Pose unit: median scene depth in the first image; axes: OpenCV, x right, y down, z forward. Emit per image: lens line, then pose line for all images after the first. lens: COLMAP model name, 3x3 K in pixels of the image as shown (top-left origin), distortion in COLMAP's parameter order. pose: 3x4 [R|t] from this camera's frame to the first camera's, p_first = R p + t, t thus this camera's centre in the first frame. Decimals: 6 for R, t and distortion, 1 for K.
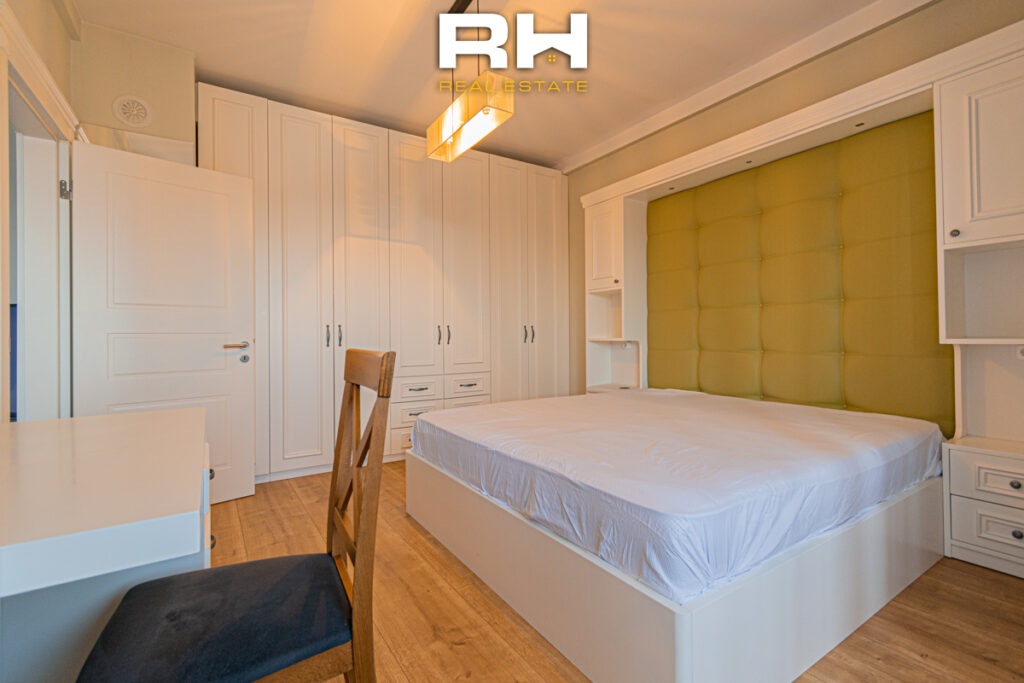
lens RADIAL K [[457.8, 0, 512.4], [0, 457.8, 337.5], [0, 0, 1]] dist [0.000295, -0.000503]
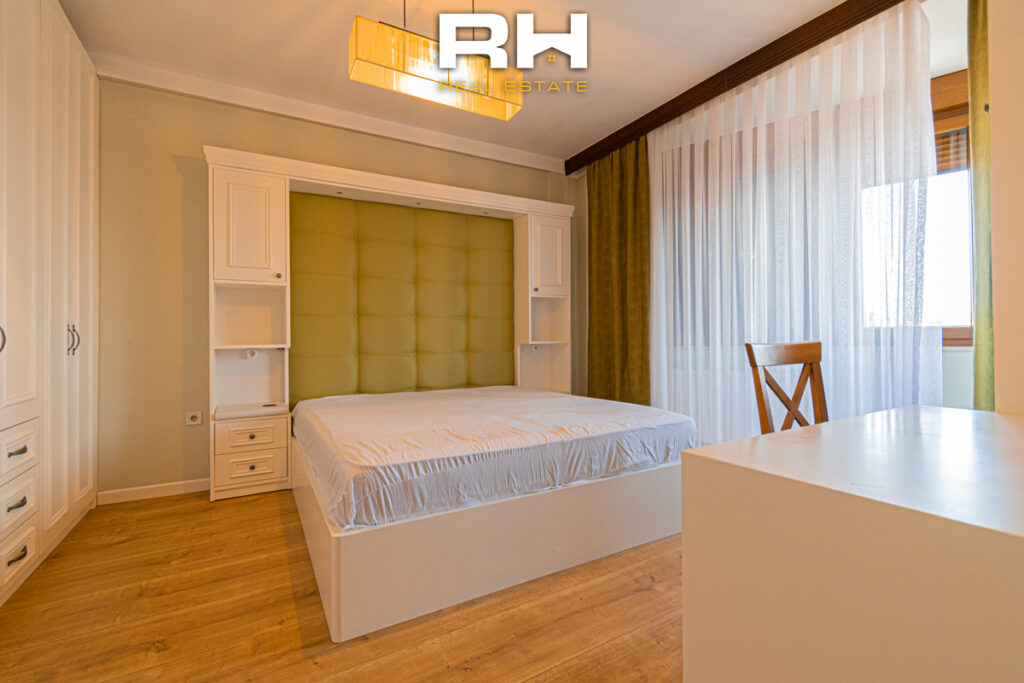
lens RADIAL K [[457.8, 0, 512.4], [0, 457.8, 337.5], [0, 0, 1]] dist [0.000295, -0.000503]
pose [[0.046969, 0.011510, 0.998830, -1.059080], [0.012903, 0.999843, -0.012128, 0.008014], [-0.998813, 0.013457, 0.046813, 0.992221]]
